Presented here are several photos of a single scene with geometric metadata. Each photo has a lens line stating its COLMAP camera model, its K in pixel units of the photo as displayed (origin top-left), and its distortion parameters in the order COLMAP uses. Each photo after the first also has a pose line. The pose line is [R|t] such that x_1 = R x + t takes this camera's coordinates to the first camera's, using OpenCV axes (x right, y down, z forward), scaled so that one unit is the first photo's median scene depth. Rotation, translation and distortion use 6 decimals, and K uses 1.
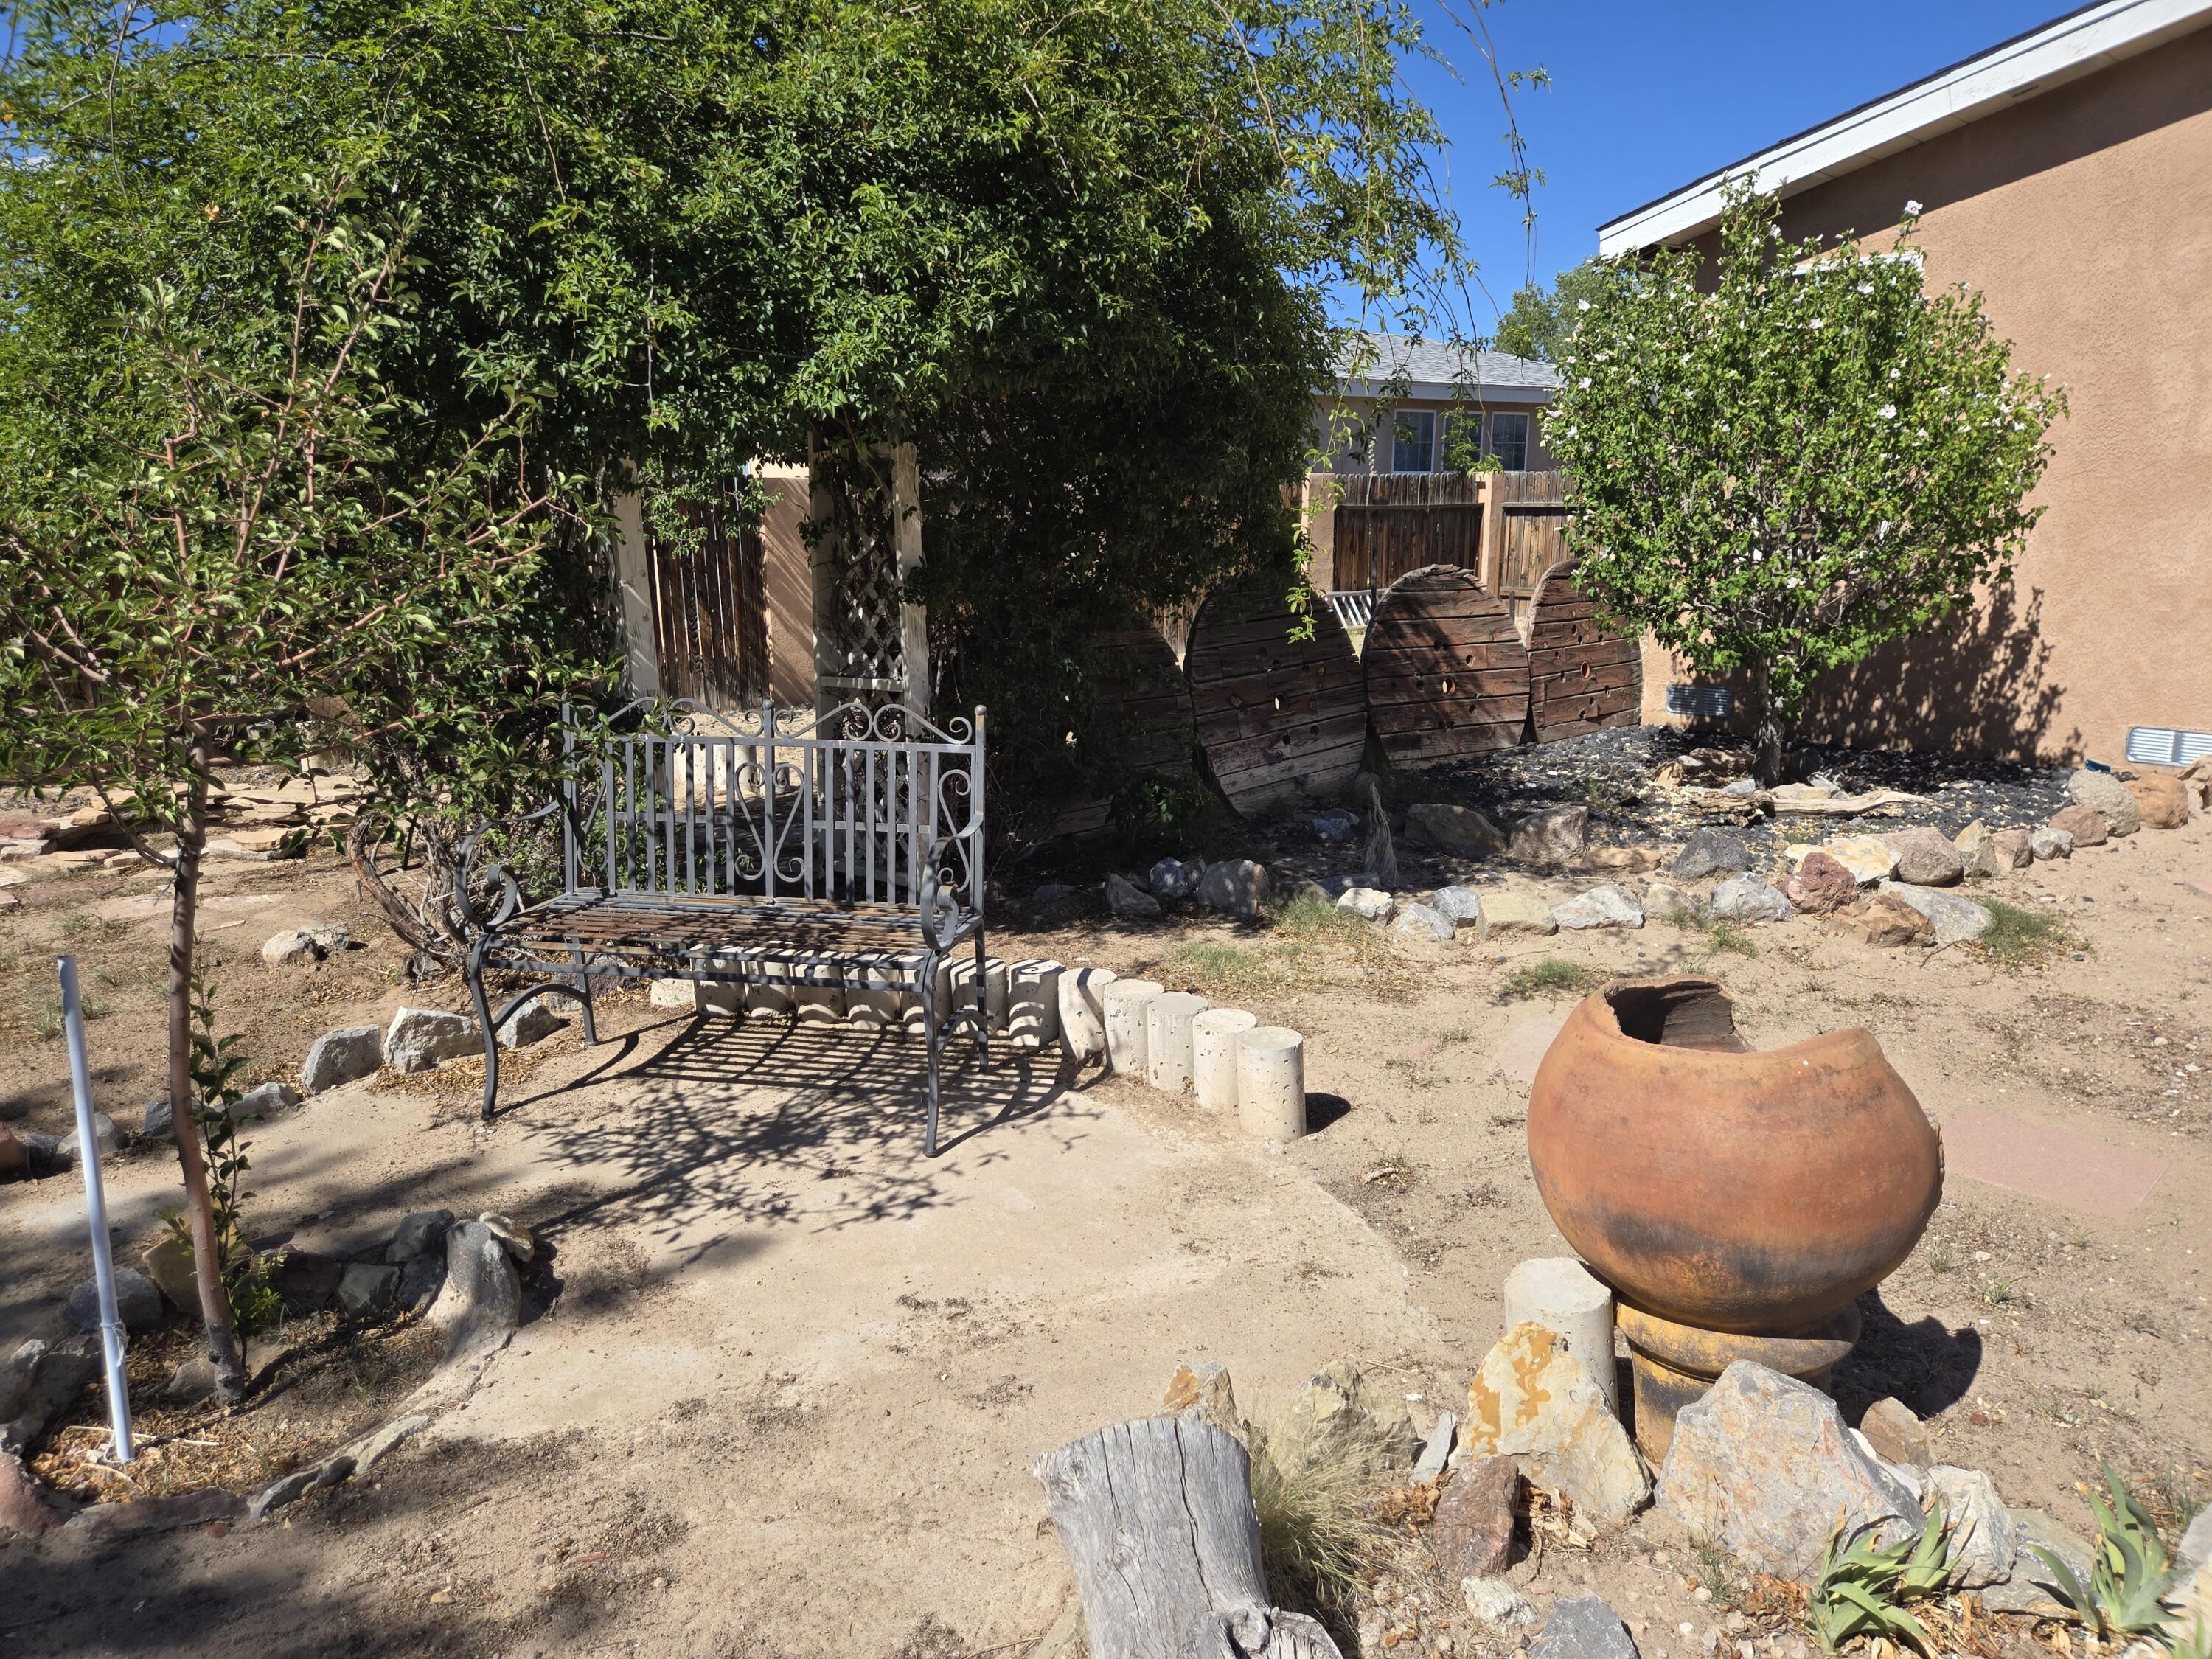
lens RADIAL K [[1468.1, 0, 1097.8], [0, 1468.1, 840.7], [0, 0, 1]] dist [0.075797, -0.072151]
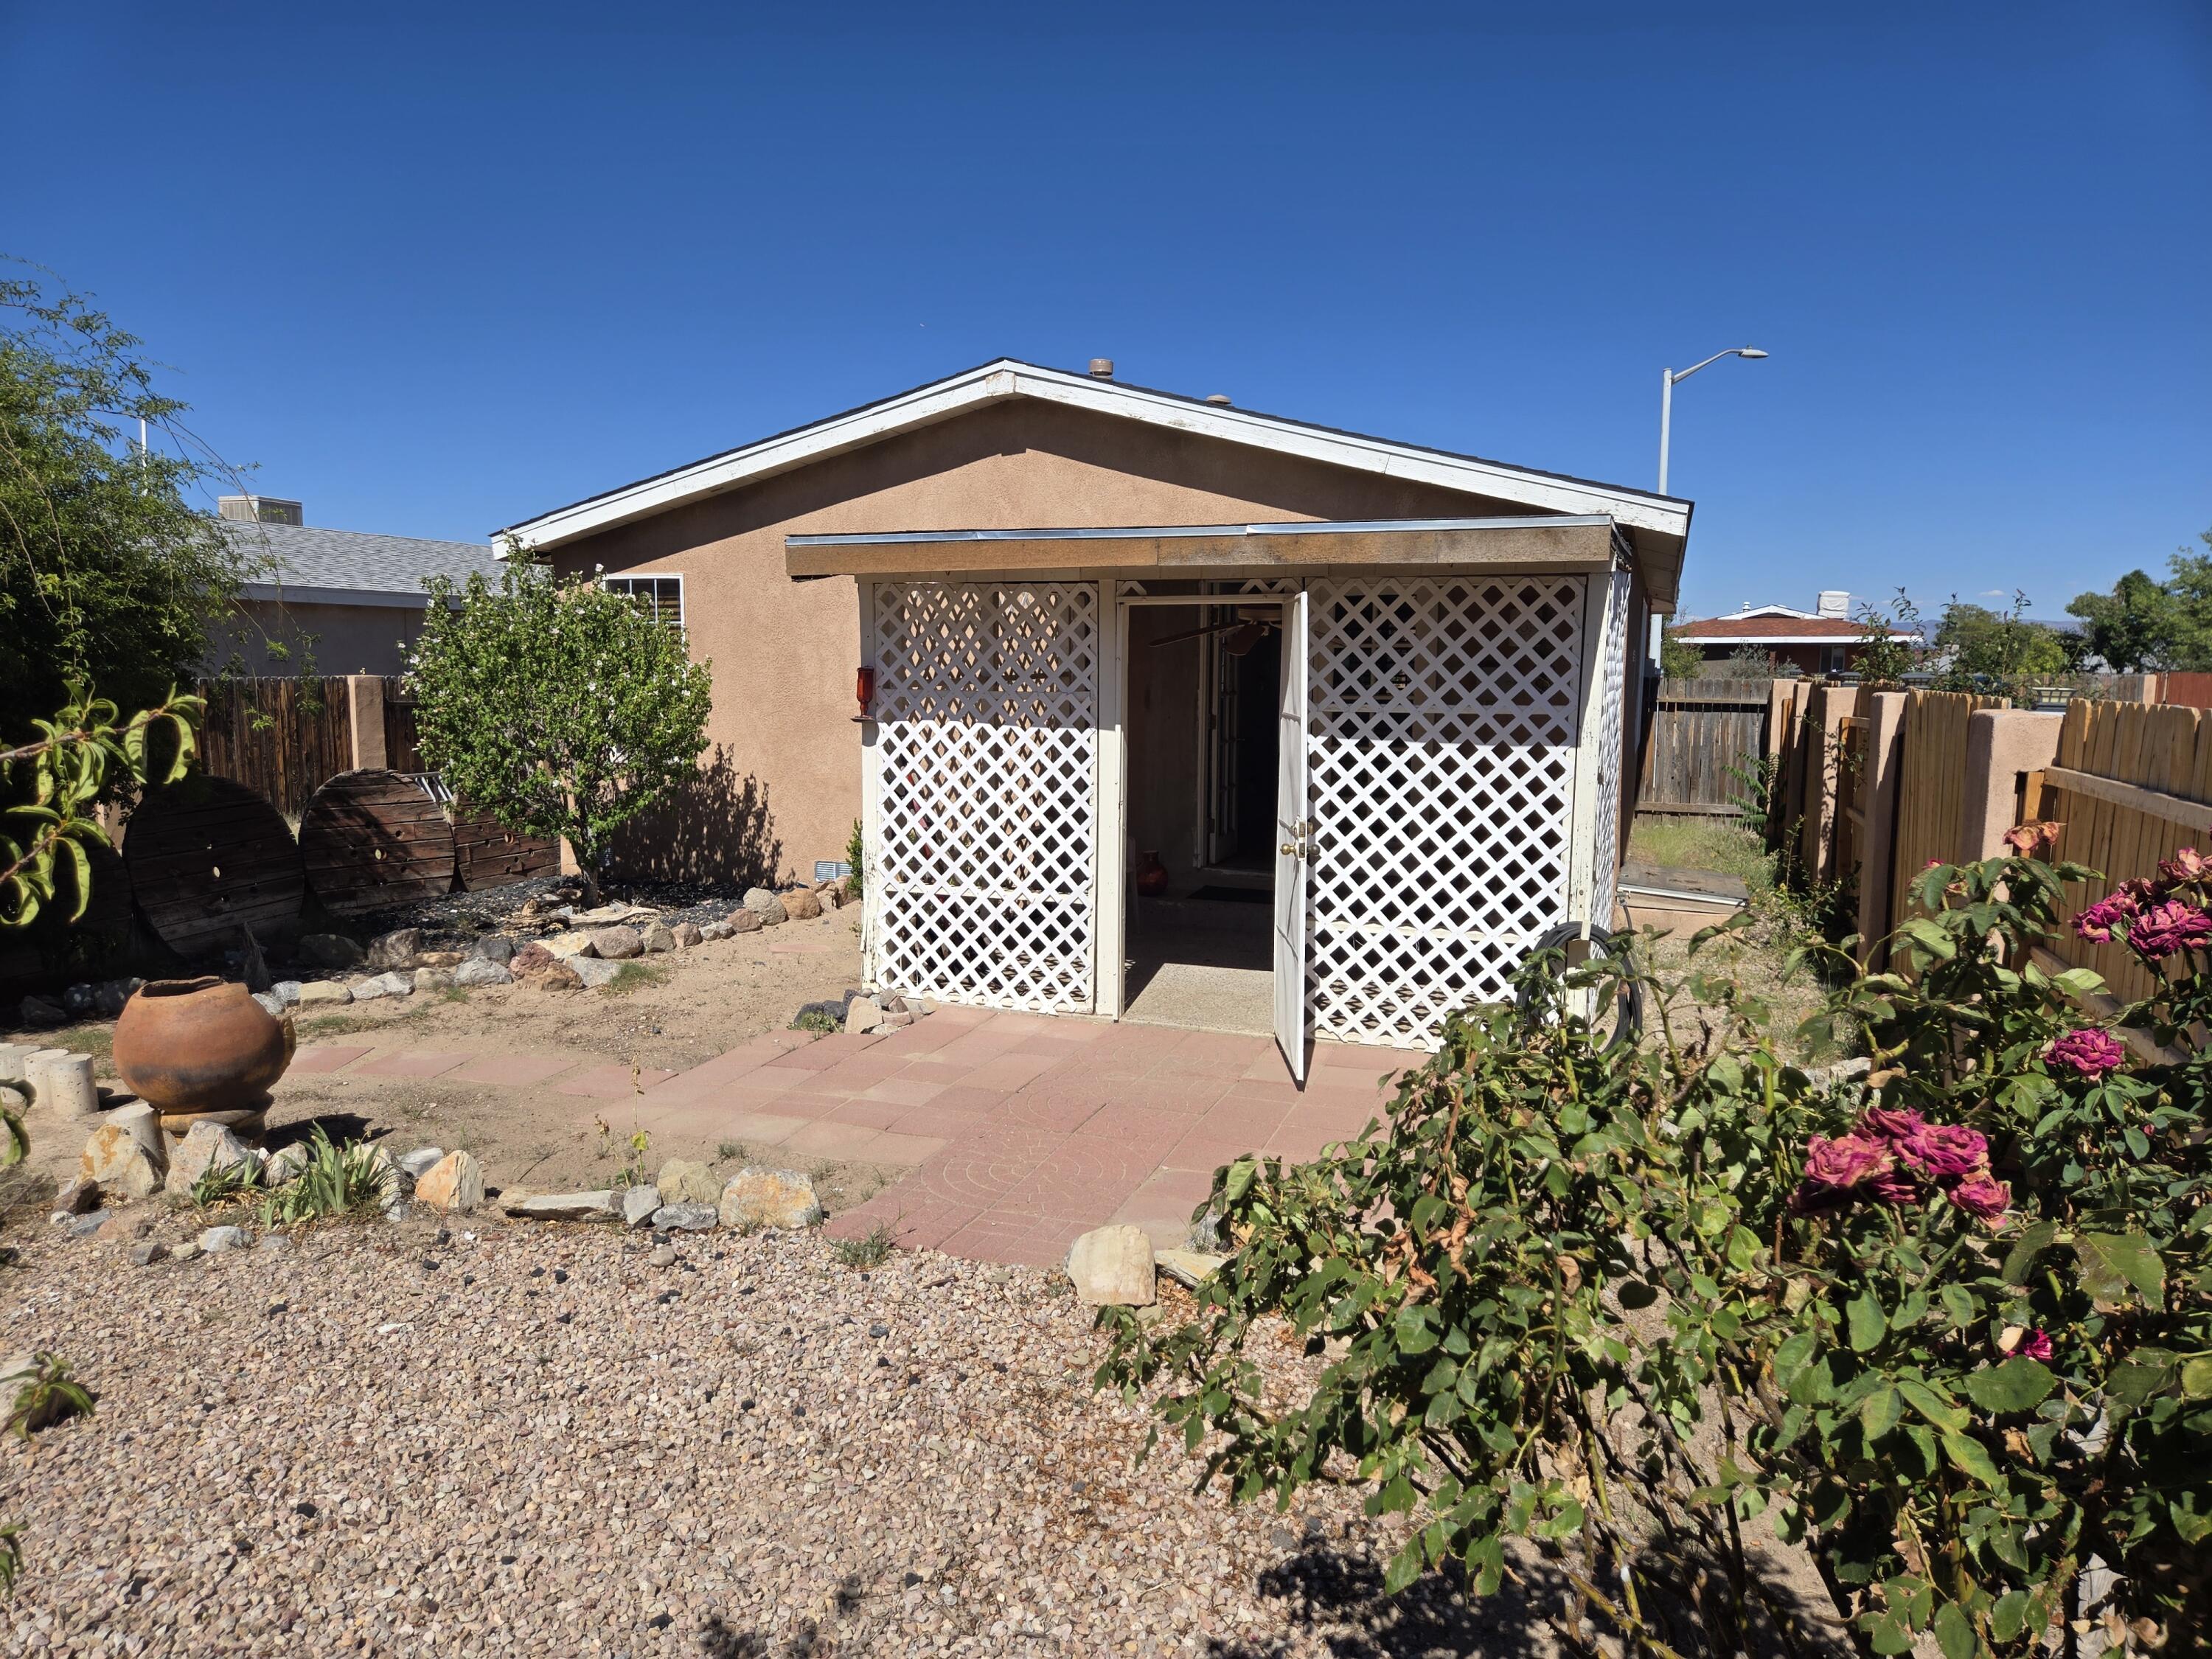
lens RADIAL K [[1468.1, 0, 1097.8], [0, 1468.1, 840.7], [0, 0, 1]] dist [0.075797, -0.072151]
pose [[0.874920, -0.034896, 0.483008, 0.165520], [0.088442, 0.992140, -0.088526, 0.070783], [-0.476122, 0.120171, 0.871130, -0.572376]]
